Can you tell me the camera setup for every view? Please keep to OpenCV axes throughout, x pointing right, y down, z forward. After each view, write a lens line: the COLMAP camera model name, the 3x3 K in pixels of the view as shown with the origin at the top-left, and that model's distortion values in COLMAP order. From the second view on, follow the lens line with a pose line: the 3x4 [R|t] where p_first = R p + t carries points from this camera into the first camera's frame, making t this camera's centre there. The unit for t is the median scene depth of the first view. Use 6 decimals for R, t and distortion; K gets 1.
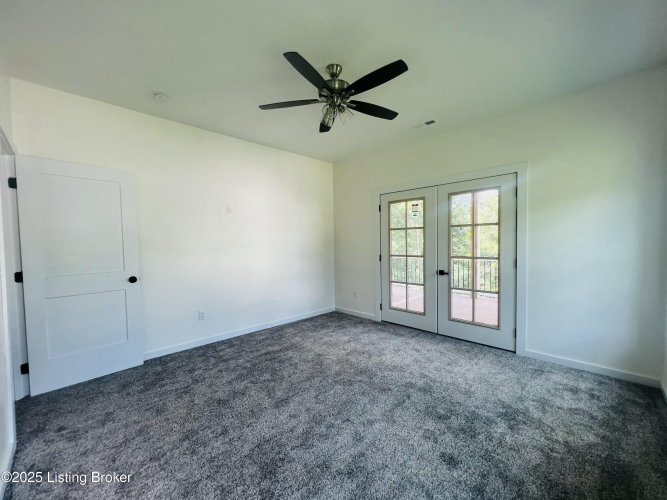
lens RADIAL K [[270.1, 0, 332.1], [0, 270.1, 251.1], [0, 0, 1]] dist [-0.000103, -0.000139]
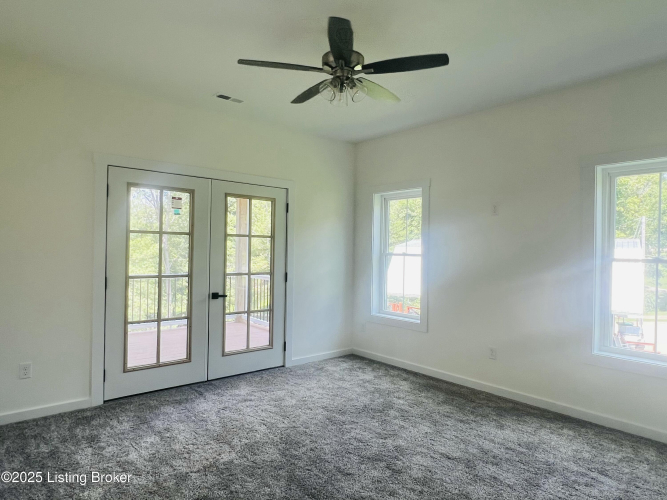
lens RADIAL K [[403.9, 0, 332.5], [0, 403.9, 250.8], [0, 0, 1]] dist [-0.004405, 0.001219]
pose [[0.087893, 0.021118, 0.995906, -0.726649], [0.019930, 0.999538, -0.022954, -0.014053], [-0.995931, 0.021866, 0.087431, 0.608172]]
